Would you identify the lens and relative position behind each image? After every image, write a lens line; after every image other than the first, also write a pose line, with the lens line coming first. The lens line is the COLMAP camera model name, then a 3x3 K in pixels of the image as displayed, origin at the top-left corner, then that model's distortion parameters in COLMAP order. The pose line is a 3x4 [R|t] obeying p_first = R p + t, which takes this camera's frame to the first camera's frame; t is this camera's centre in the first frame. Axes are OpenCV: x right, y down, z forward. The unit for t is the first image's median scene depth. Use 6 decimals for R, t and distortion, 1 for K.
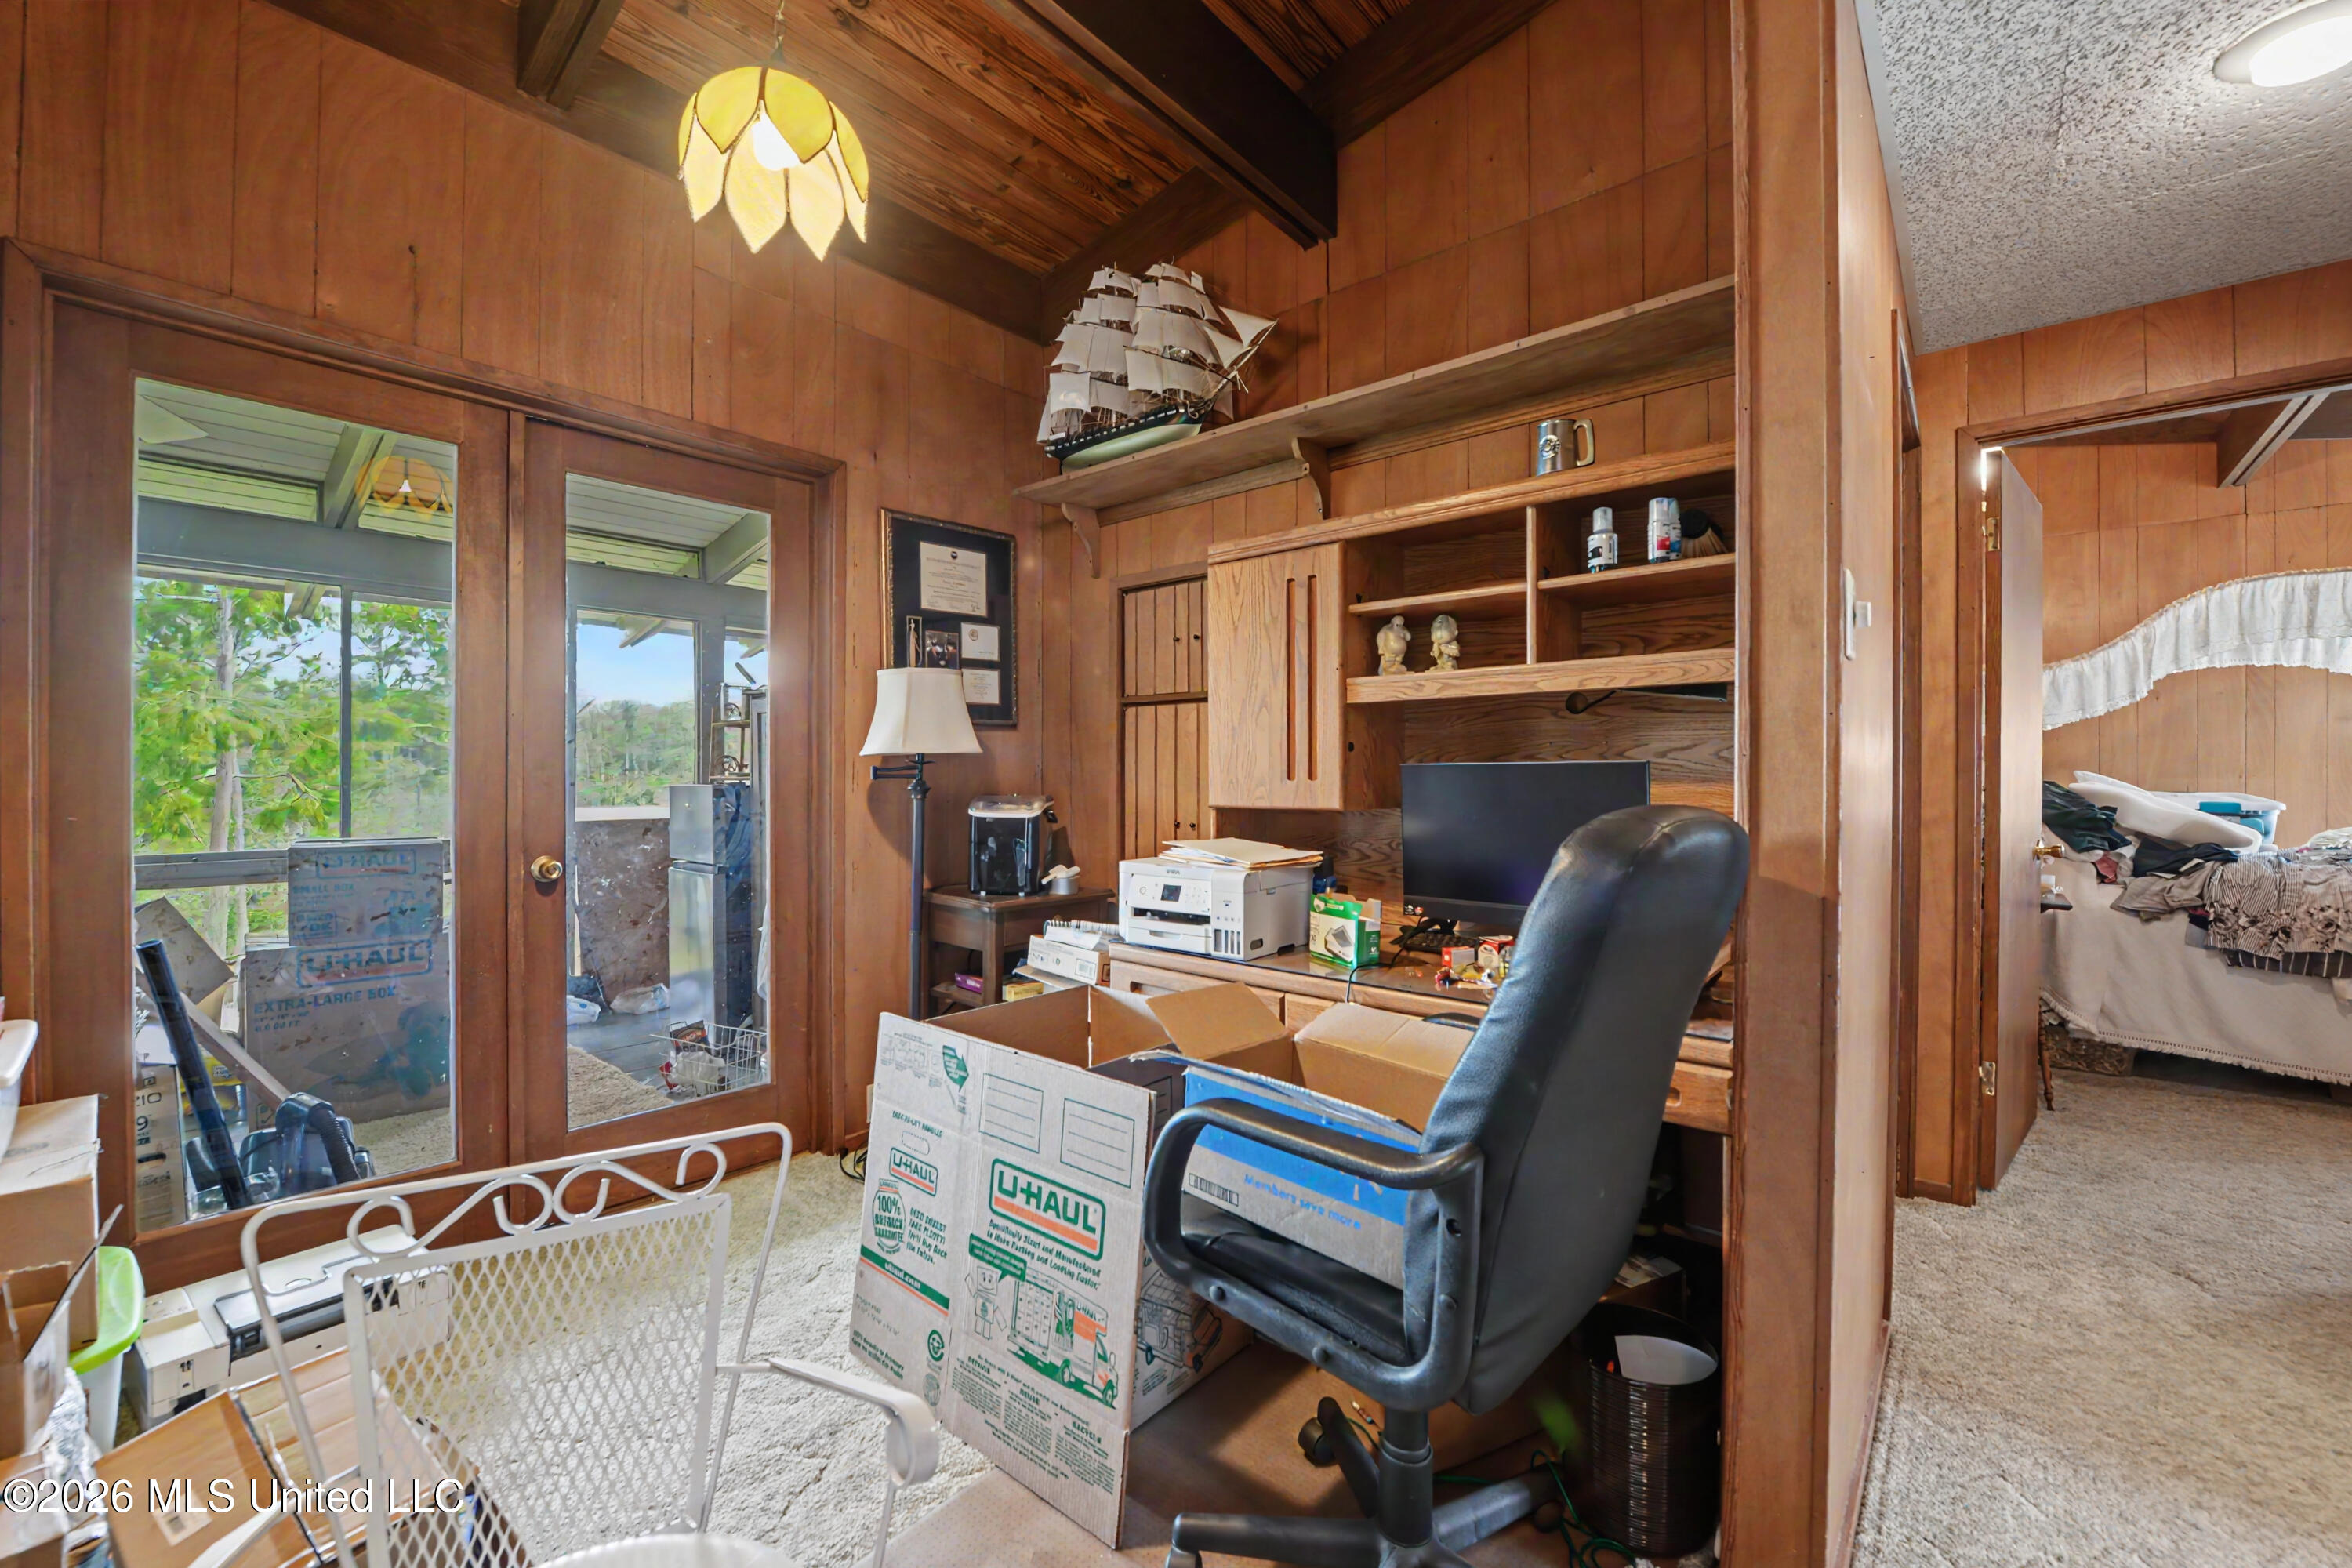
lens RADIAL K [[948.1, 0, 1160.9], [0, 948.1, 784.7], [0, 0, 1]] dist [-0.024319, 0.000180]
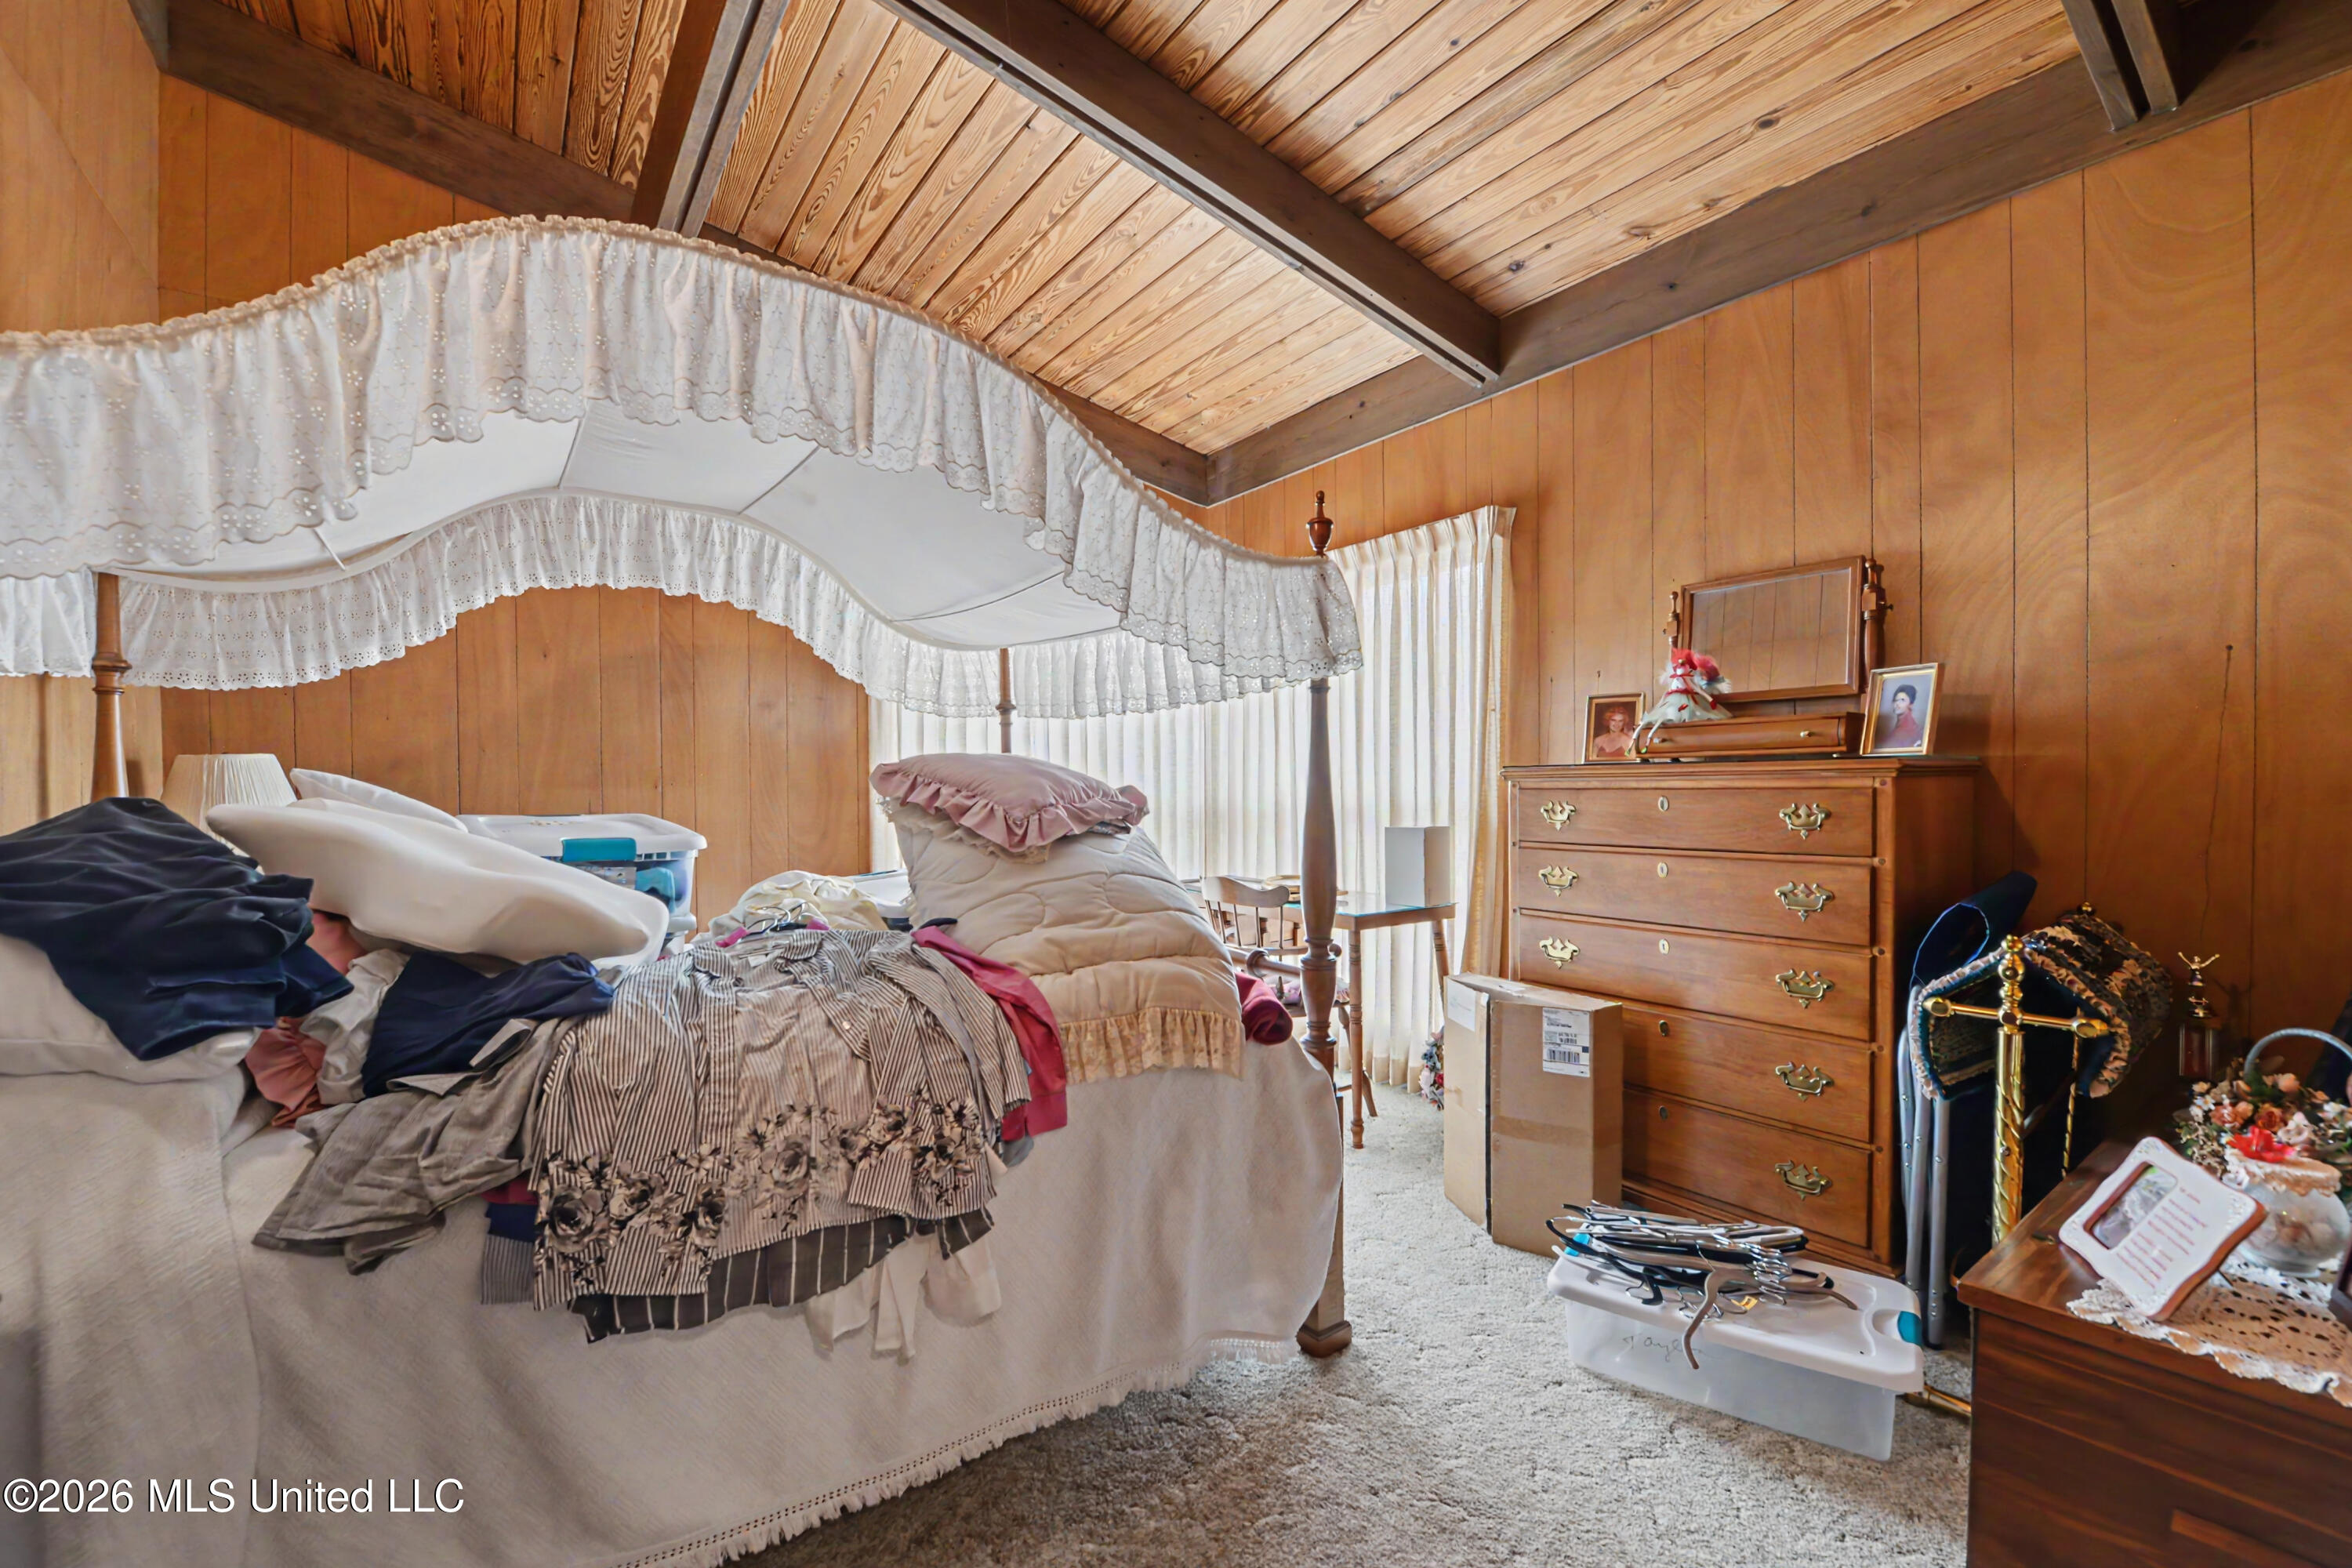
lens RADIAL K [[948.1, 0, 1169.2], [0, 948.1, 796.9], [0, 0, 1]] dist [-0.024319, 0.000180]
pose [[0.228512, -0.012675, 0.973458, 0.842350], [0.014557, 0.999848, 0.009602, -0.002759], [-0.973432, 0.011977, 0.228662, 0.679185]]
